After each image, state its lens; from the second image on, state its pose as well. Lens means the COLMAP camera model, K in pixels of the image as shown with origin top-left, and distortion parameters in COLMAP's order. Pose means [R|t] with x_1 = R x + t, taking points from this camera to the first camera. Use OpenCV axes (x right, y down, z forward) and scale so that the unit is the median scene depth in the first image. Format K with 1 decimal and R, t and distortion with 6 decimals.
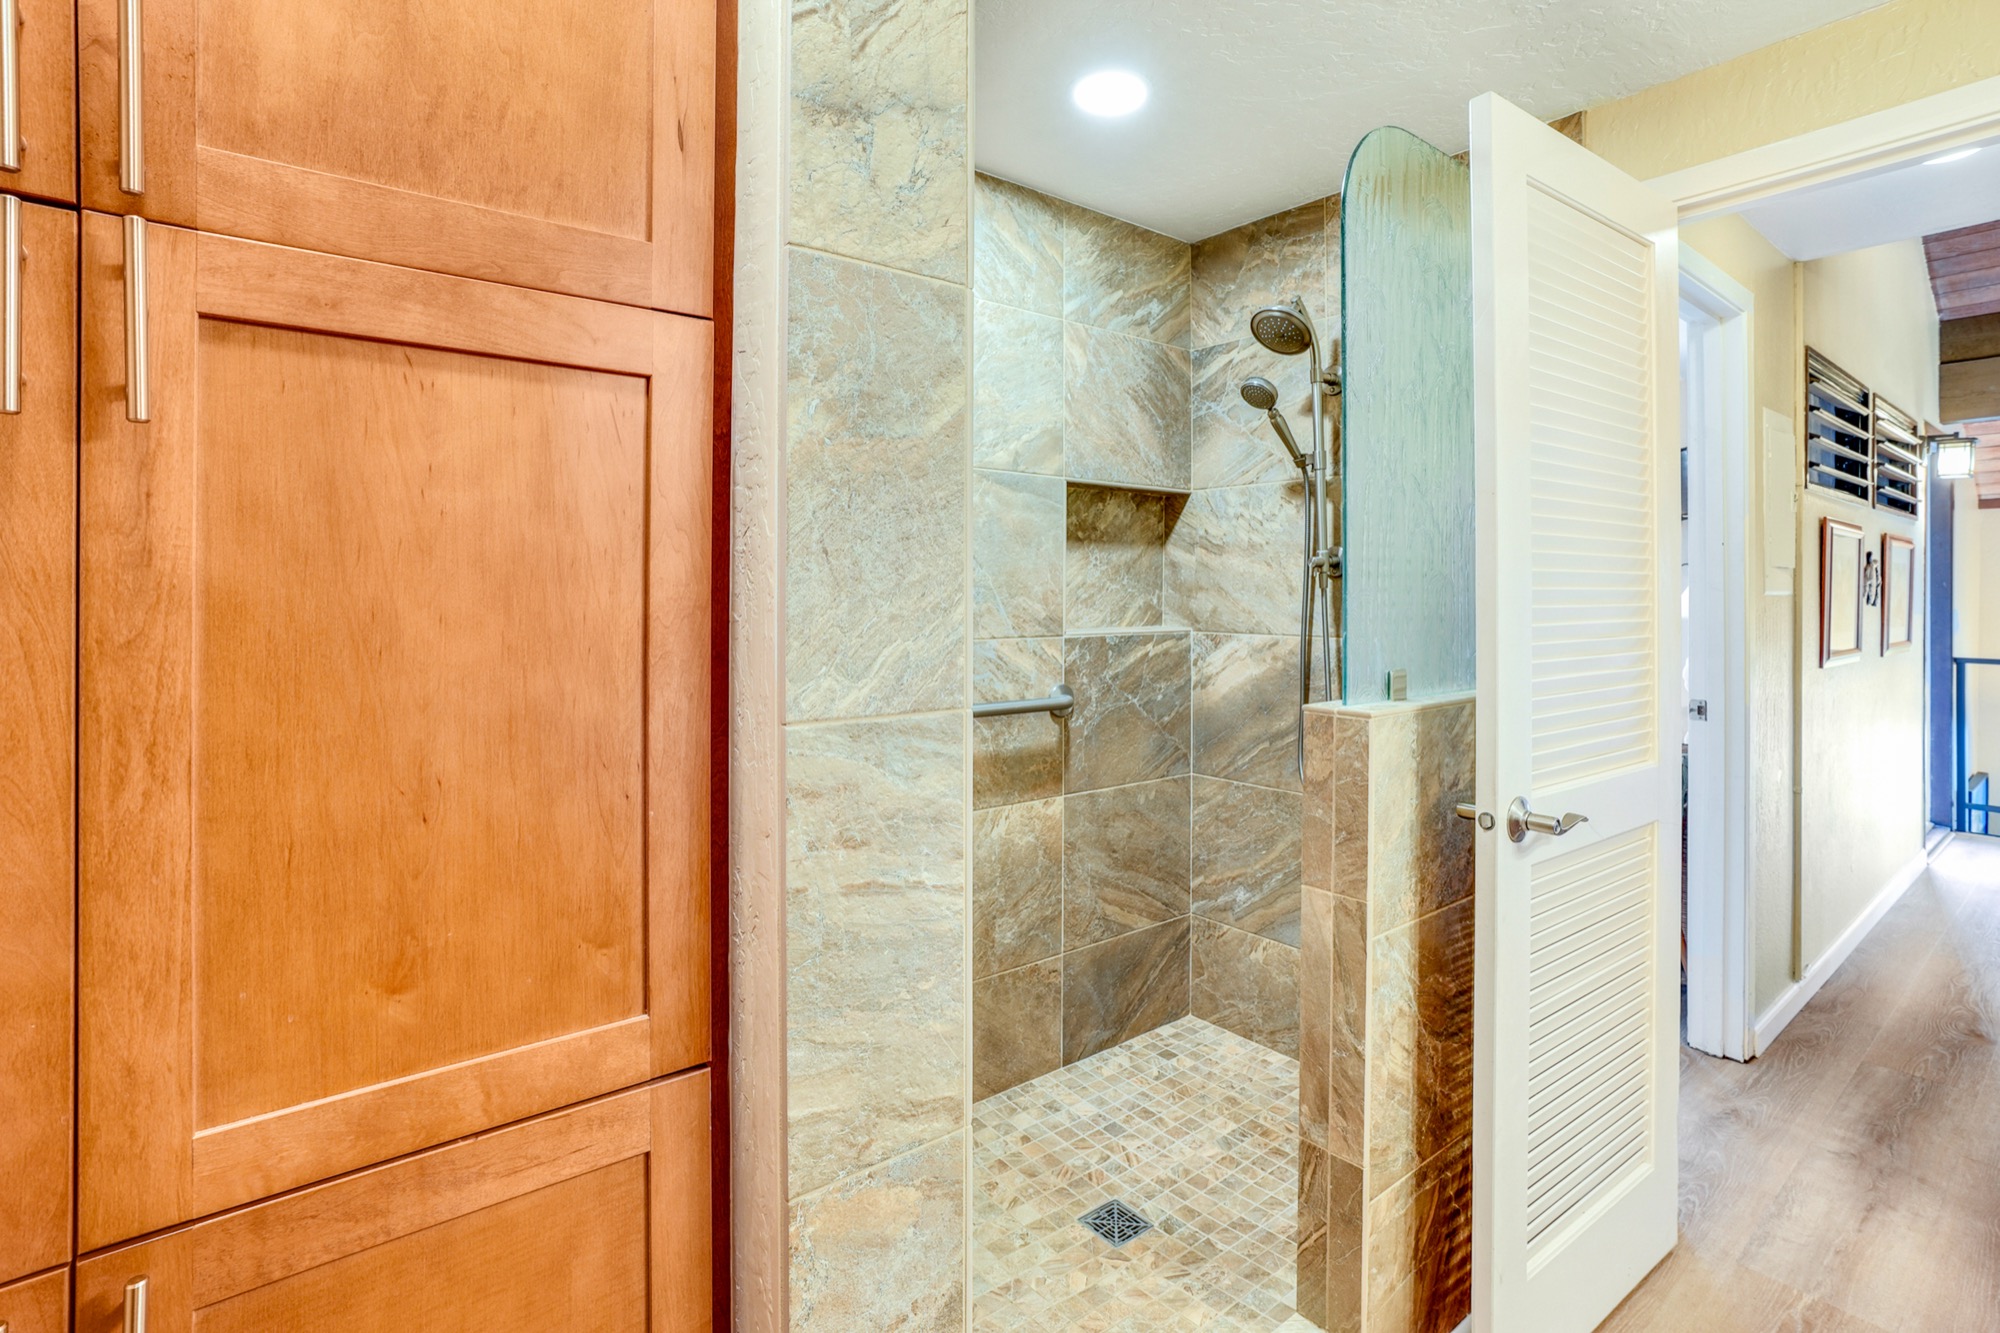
lens RADIAL K [[961.4, 0, 946.0], [0, 961.4, 629.2], [0, 0, 1]] dist [-0.003918, 0.000175]
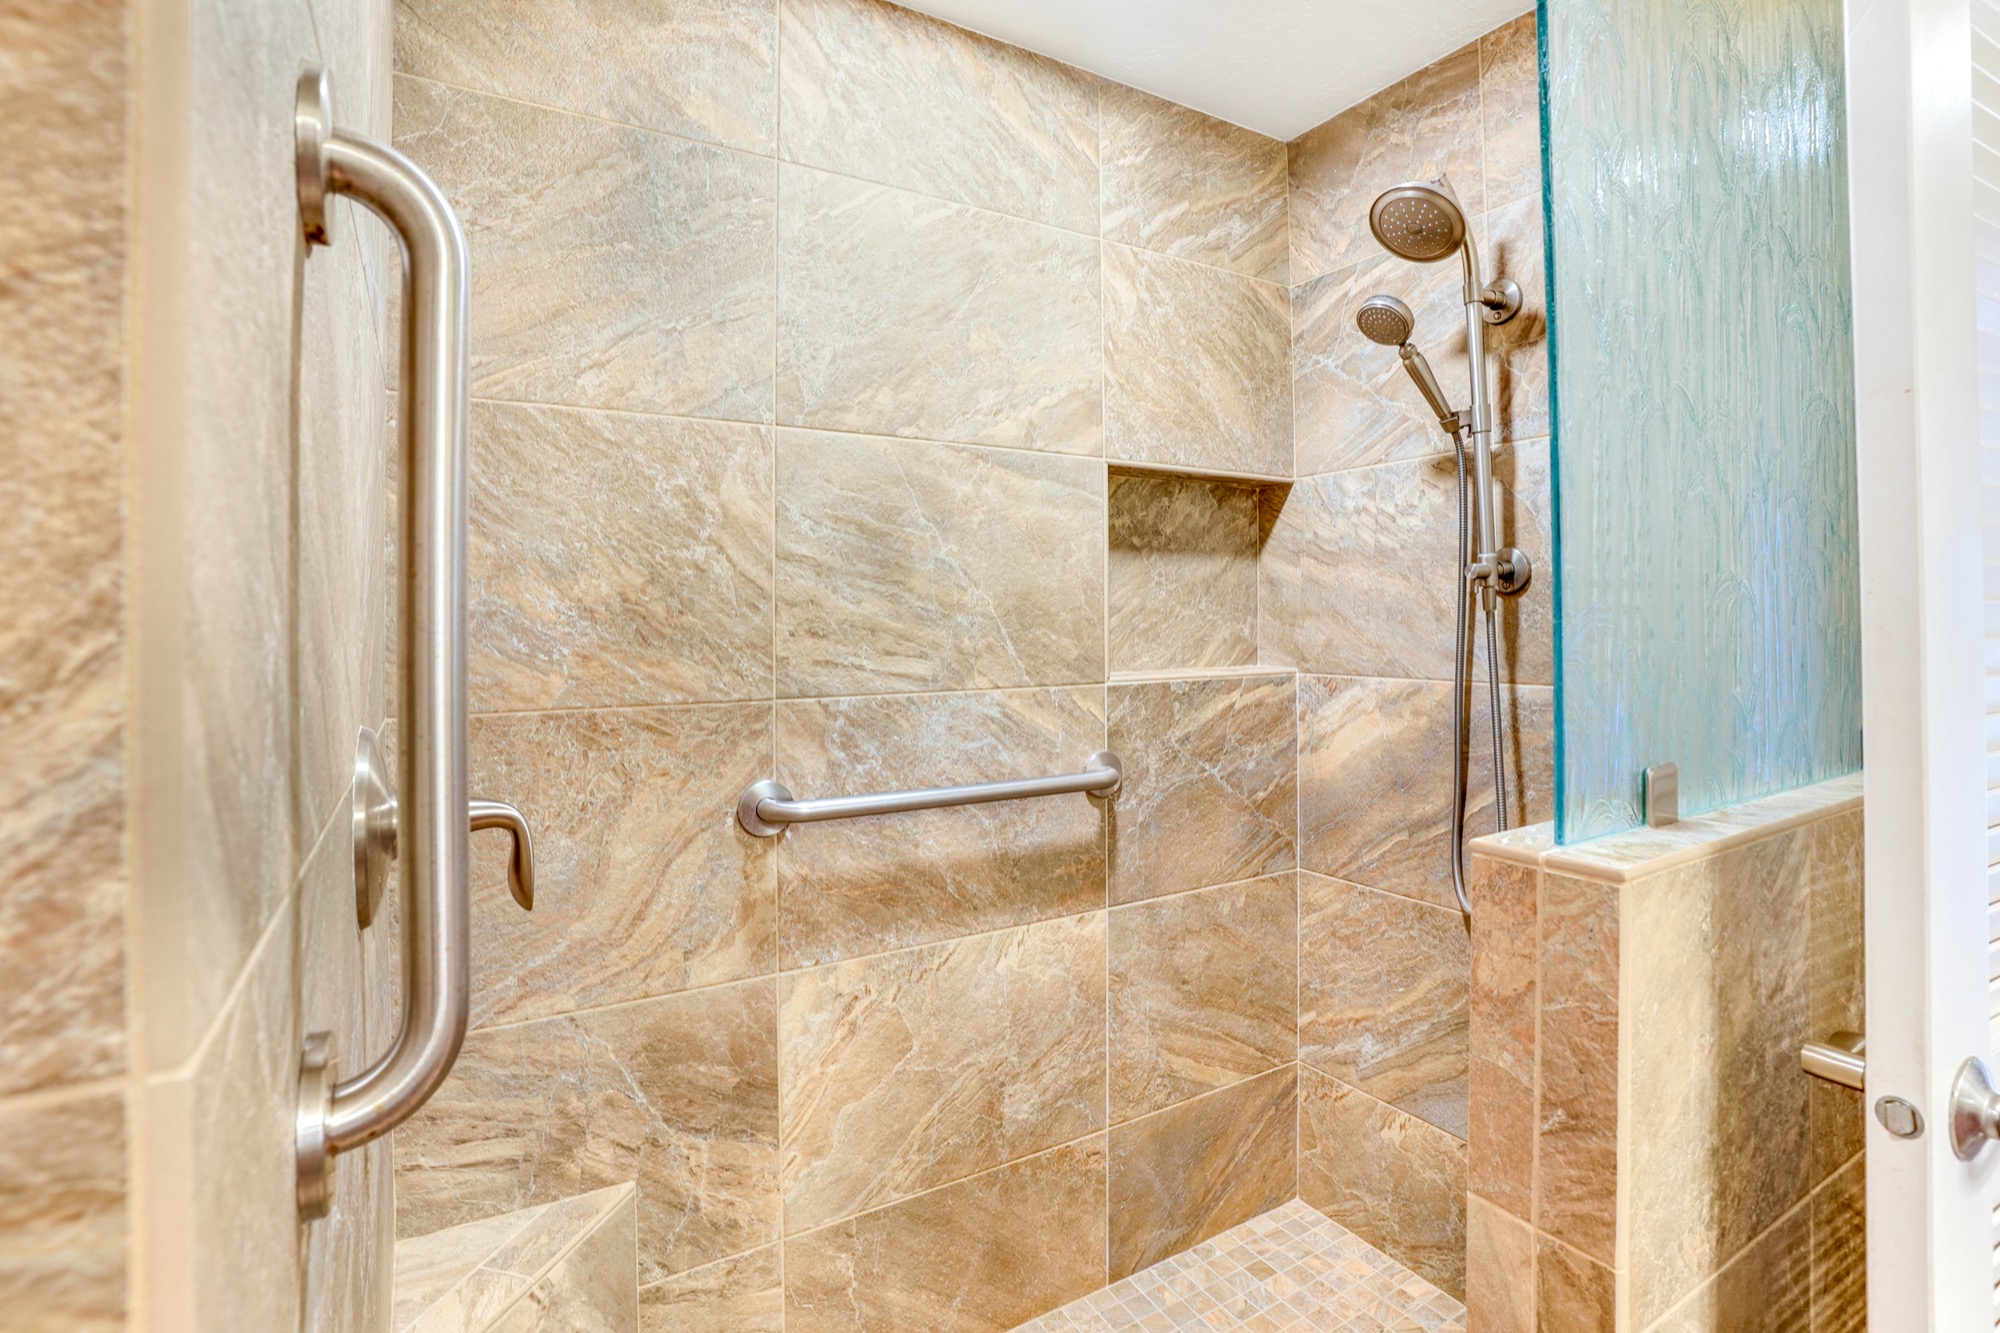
lens RADIAL K [[966.5, 0, 963.5], [0, 966.5, 653.5], [0, 0, 1]] dist [-0.043401, 0.019955]
pose [[0.993501, -0.008623, -0.113500, 0.097510], [0.007835, 0.999942, -0.007394, -0.009858], [0.113557, 0.006456, 0.993511, 0.278212]]
